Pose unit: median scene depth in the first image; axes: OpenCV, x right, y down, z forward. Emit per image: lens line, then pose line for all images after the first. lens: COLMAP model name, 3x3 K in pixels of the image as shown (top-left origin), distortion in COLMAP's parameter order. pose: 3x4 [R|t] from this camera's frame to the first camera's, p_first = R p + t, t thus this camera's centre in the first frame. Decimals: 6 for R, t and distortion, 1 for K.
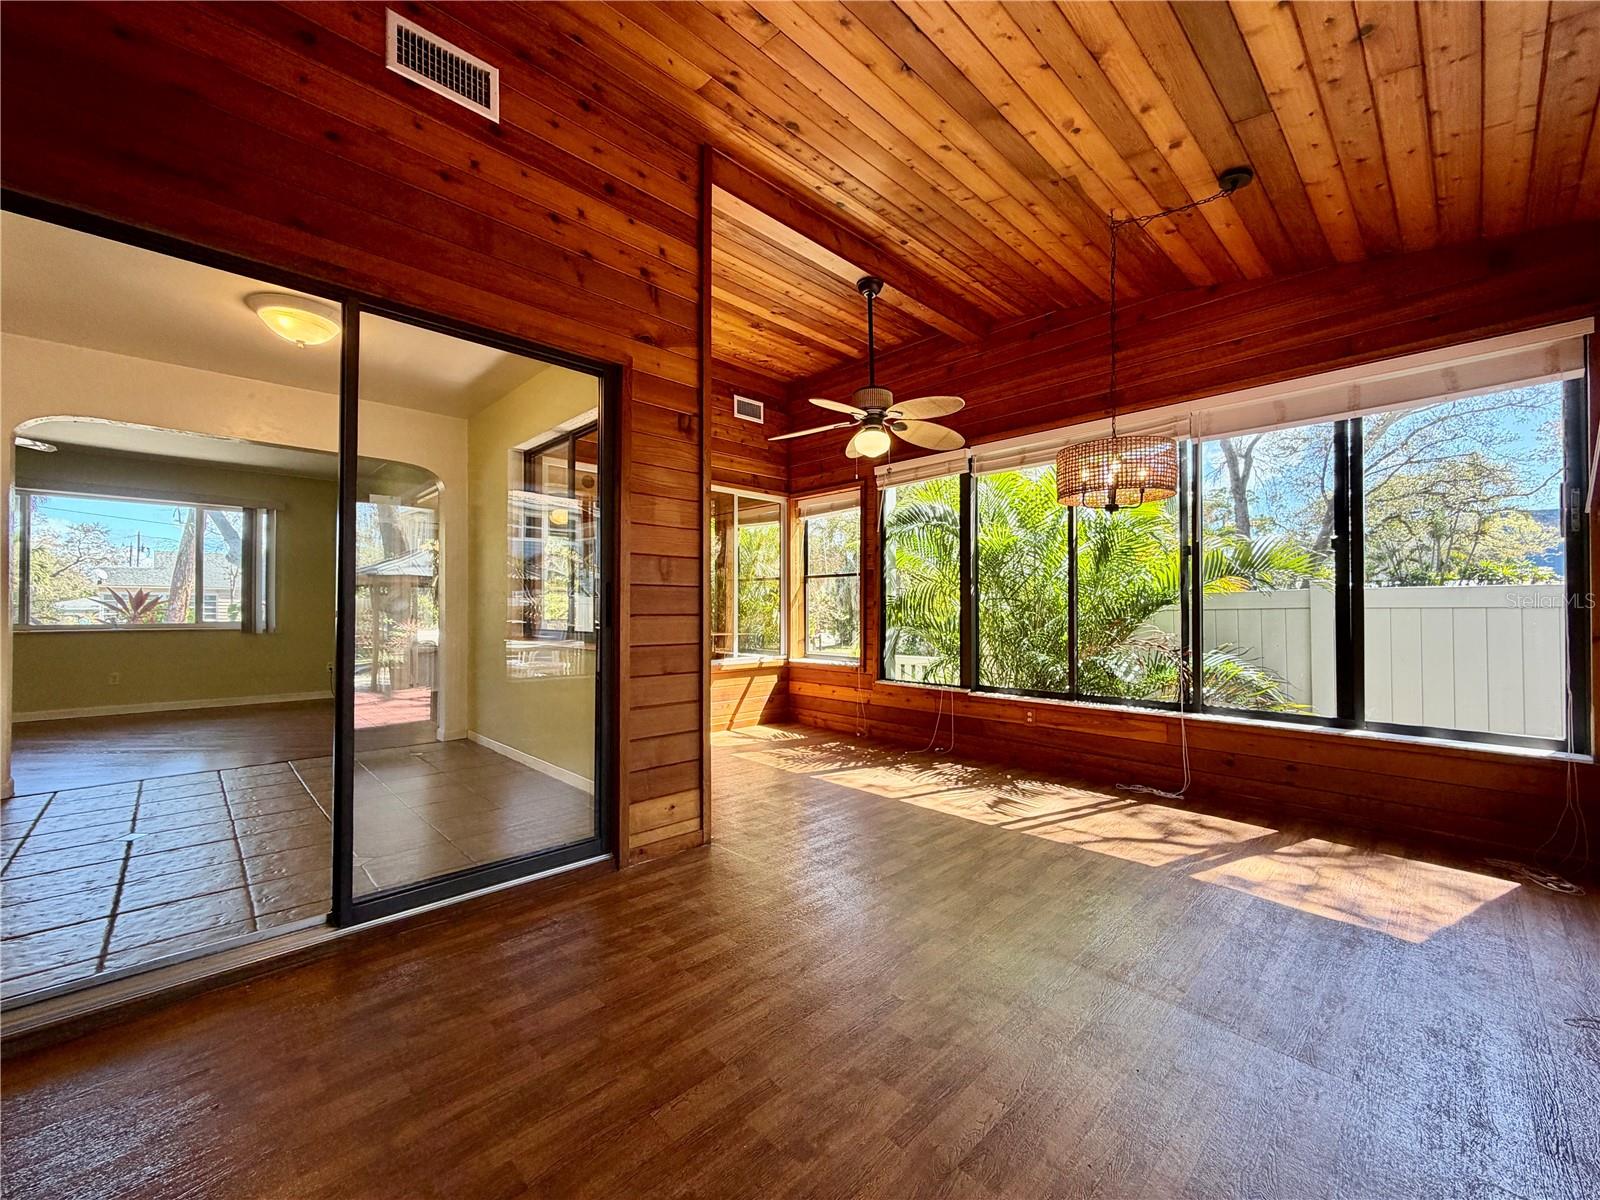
lens RADIAL K [[638.8, 0, 802.7], [0, 638.8, 596.2], [0, 0, 1]] dist [0.001945, 0.000048]
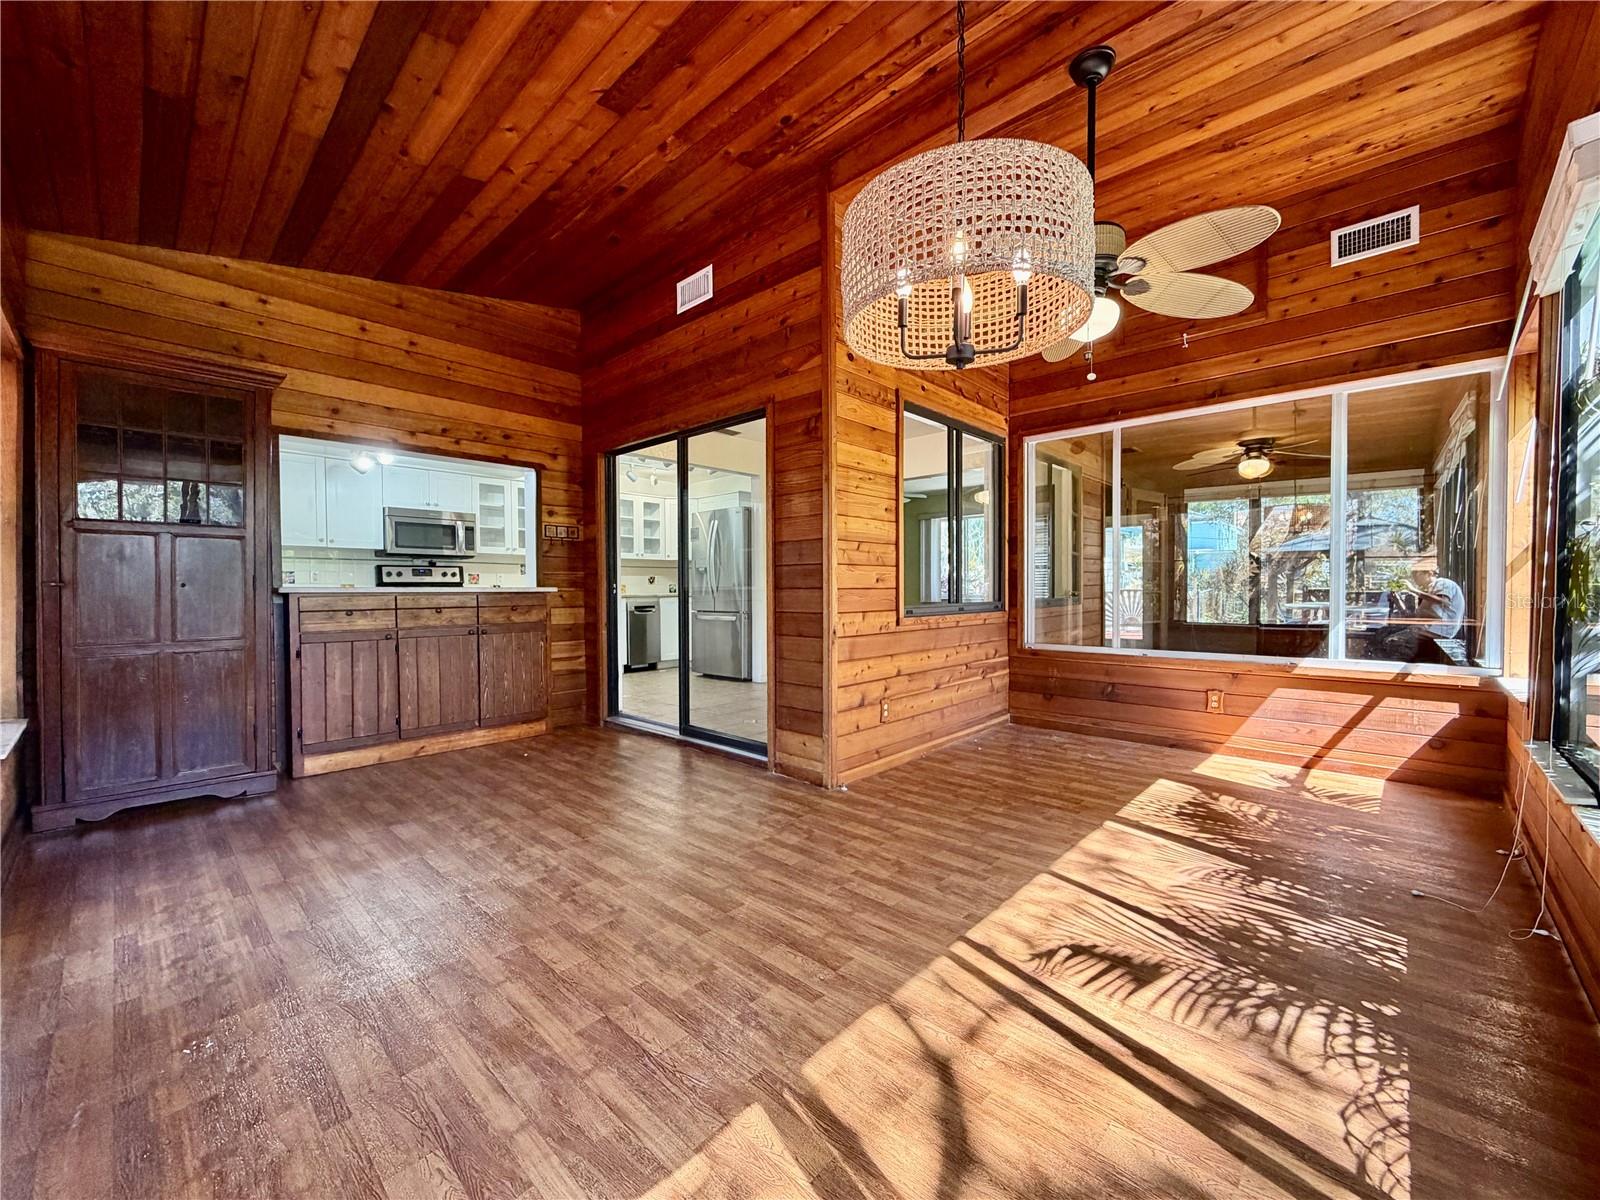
lens RADIAL K [[638.8, 0, 802.1], [0, 638.8, 602.6], [0, 0, 1]] dist [0.001945, 0.000048]
pose [[0.045003, 0.024188, -0.998694, 0.852560], [0.026123, 0.999336, 0.025380, 0.020532], [0.998645, -0.027231, 0.044341, 0.788112]]
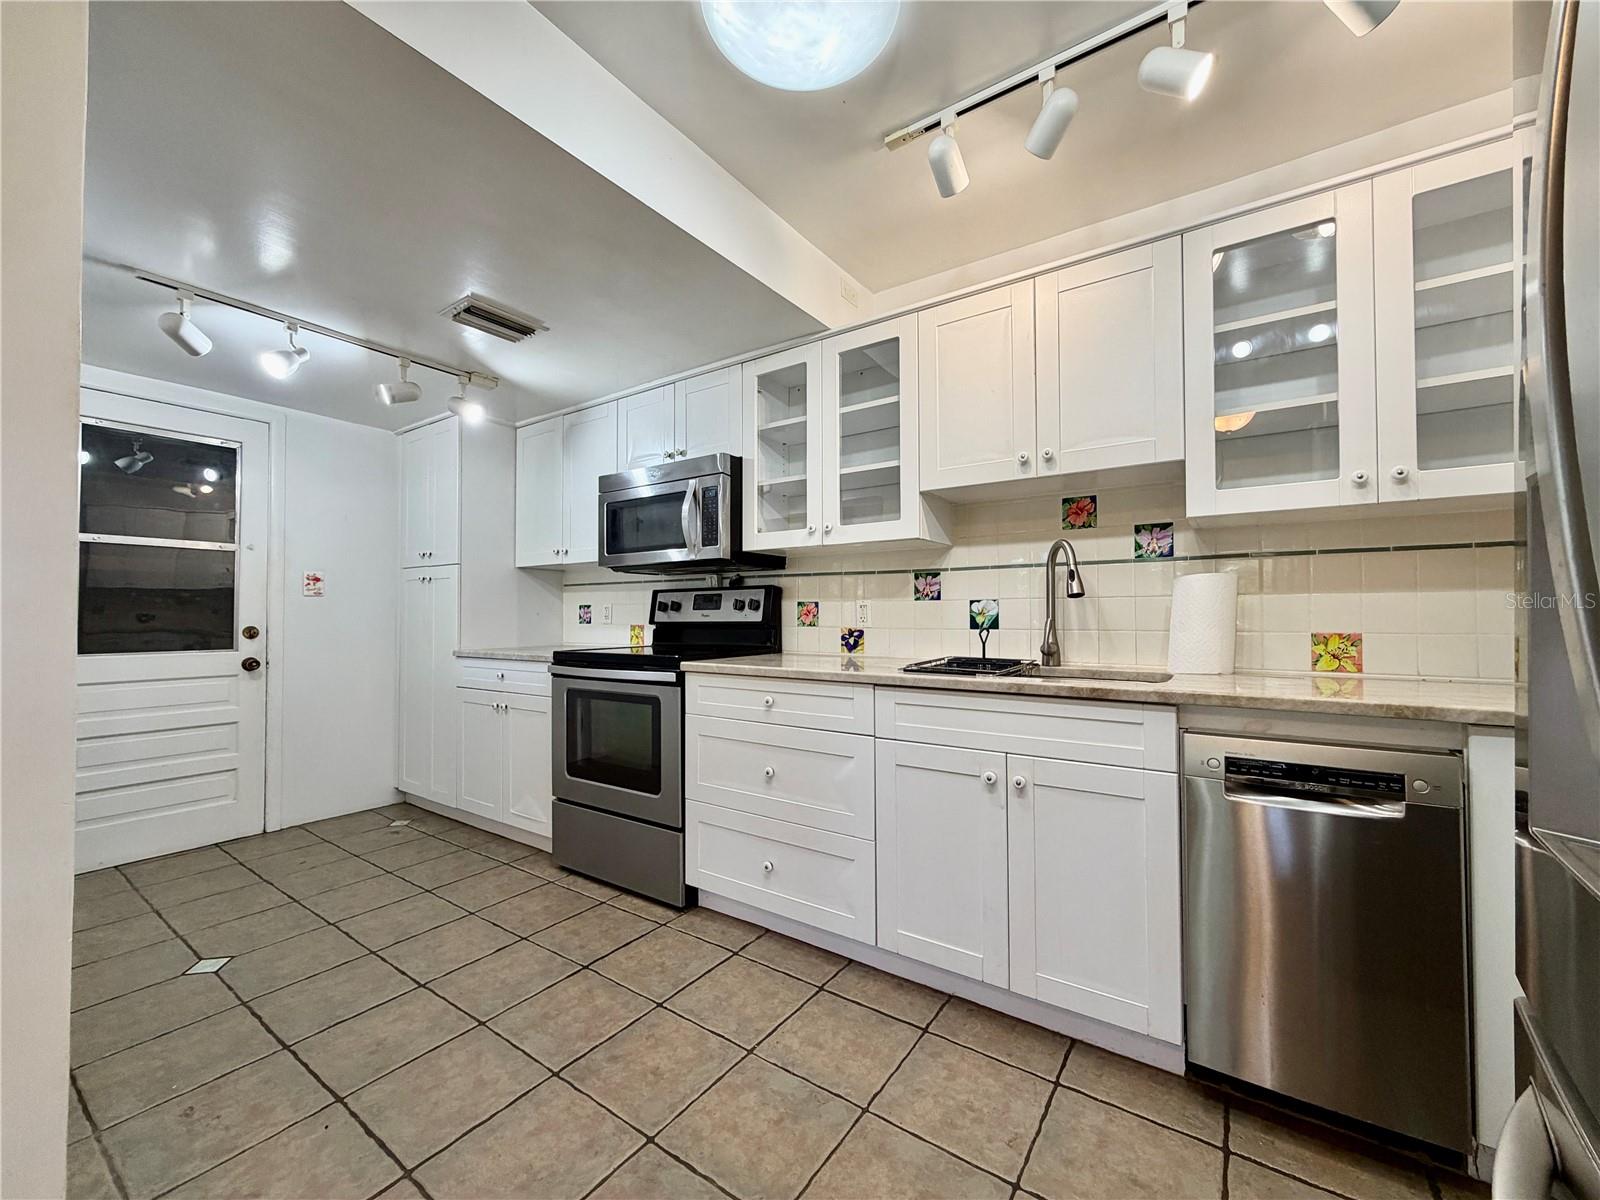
lens RADIAL K [[638.8, 0, 792.6], [0, 638.8, 599.0], [0, 0, 1]] dist [0.001945, 0.000048]
pose [[-0.982482, 0.001981, -0.186349, -1.011495], [0.010025, 0.999057, -0.042234, -0.014121], [0.186090, -0.043363, -0.981575, 0.666741]]
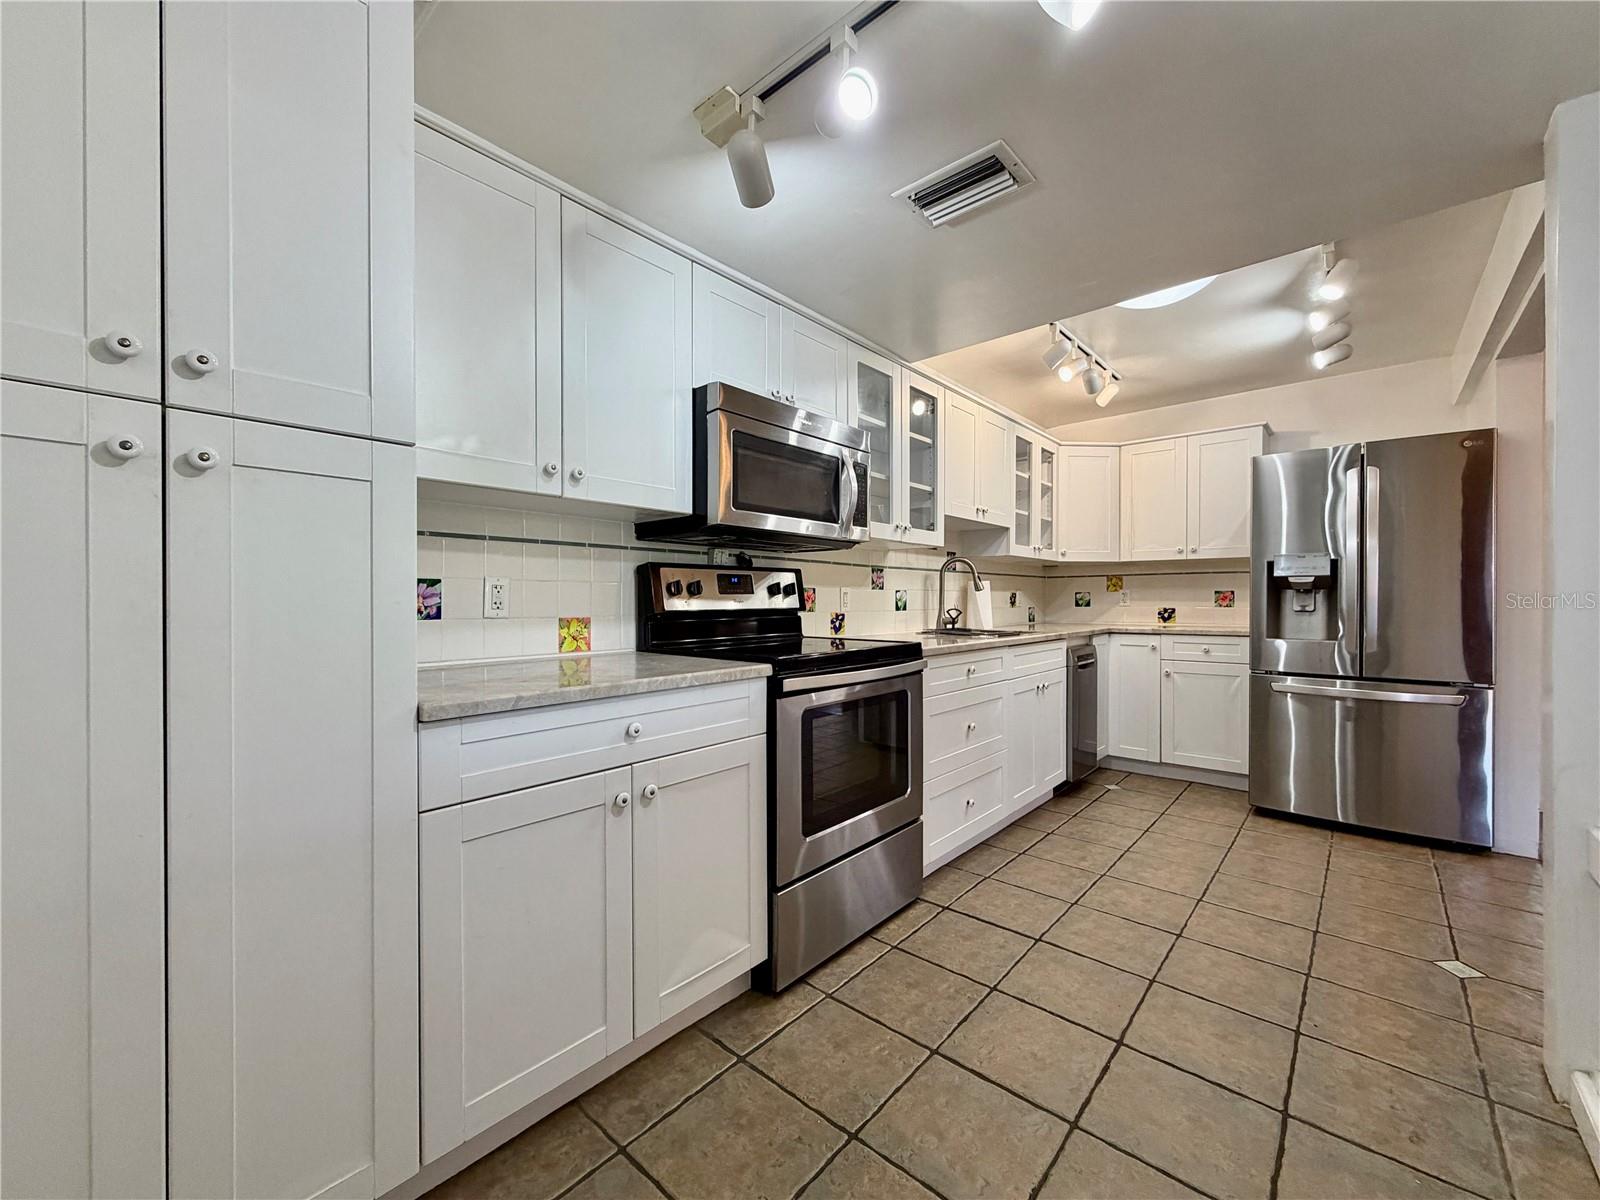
lens RADIAL K [[638.8, 0, 807.7], [0, 638.8, 599.9], [0, 0, 1]] dist [0.001945, 0.000048]
pose [[0.078385, -0.001512, -0.996922, -0.352369], [0.025095, 0.999685, 0.000457, -0.029994], [0.996607, -0.025054, 0.078399, -0.210107]]
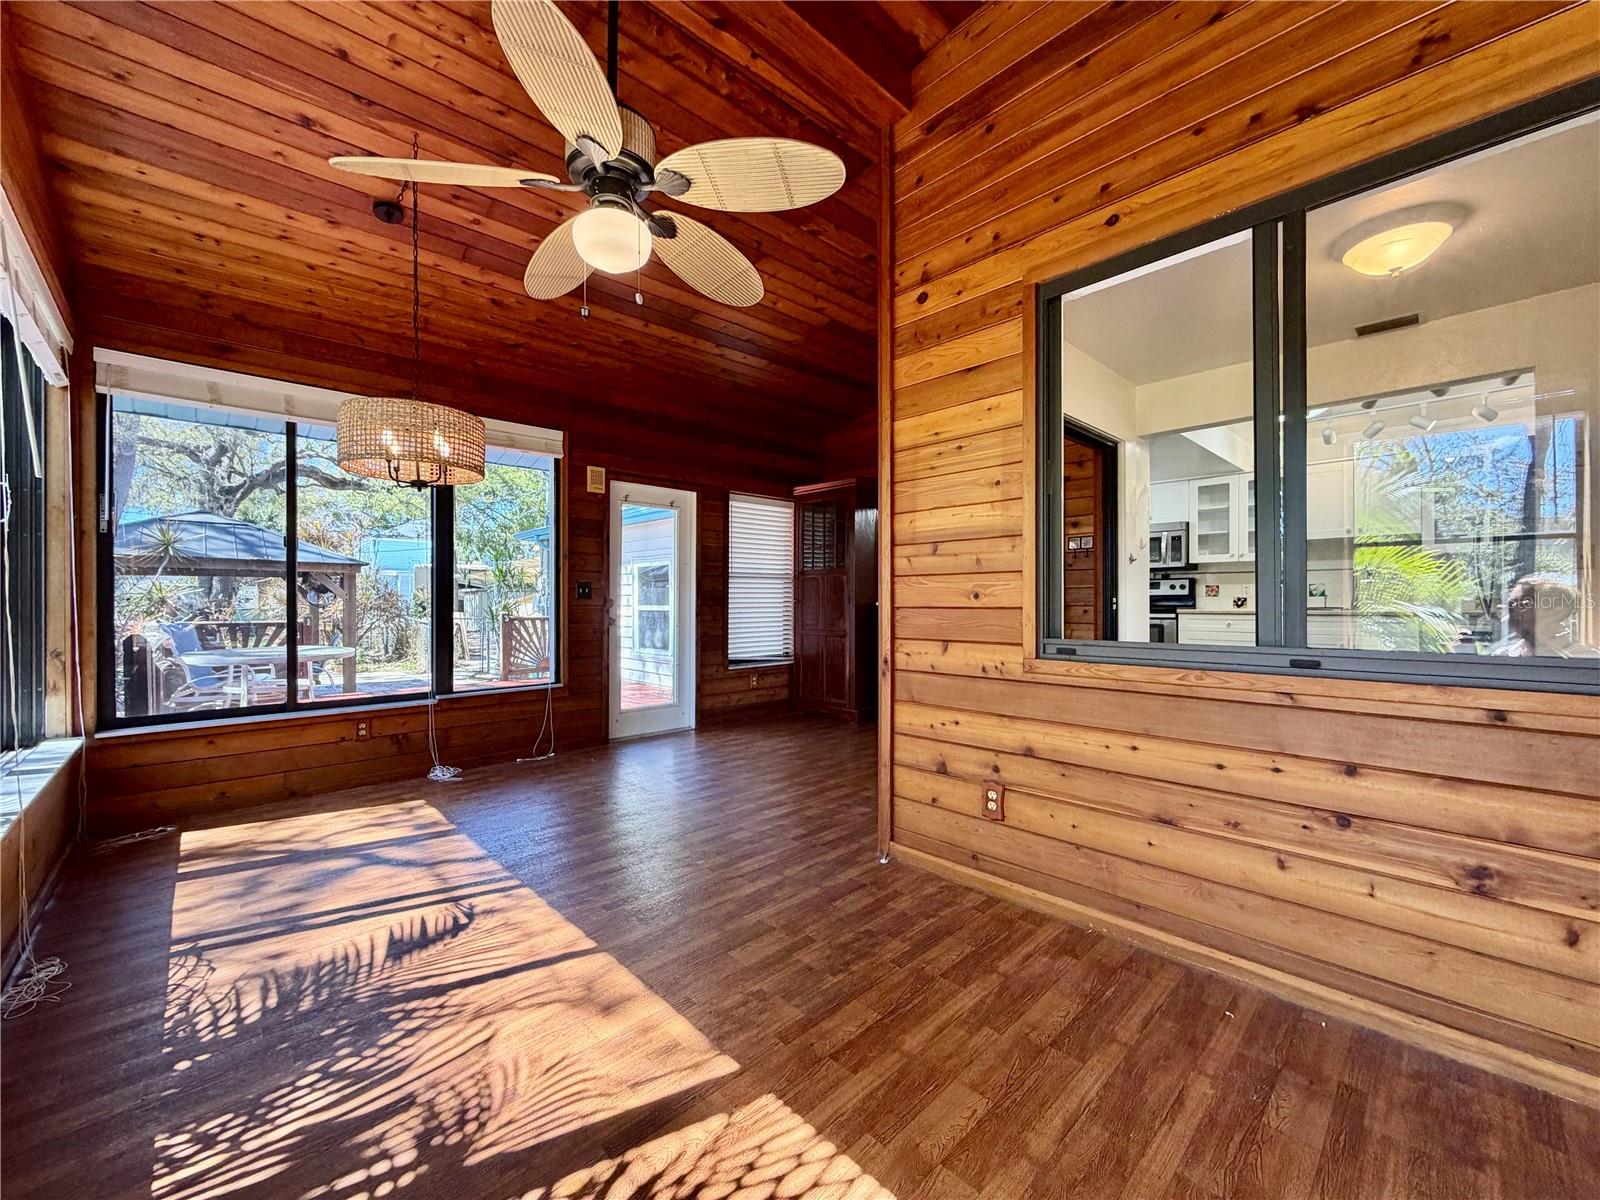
lens RADIAL K [[638.8, 0, 789.3], [0, 638.8, 597.0], [0, 0, 1]] dist [0.001945, 0.000048]
pose [[-0.999733, 0.004417, 0.022675, -0.032886], [0.003755, 0.999569, -0.029129, 0.035302], [-0.022794, -0.029036, -0.999318, 1.685449]]
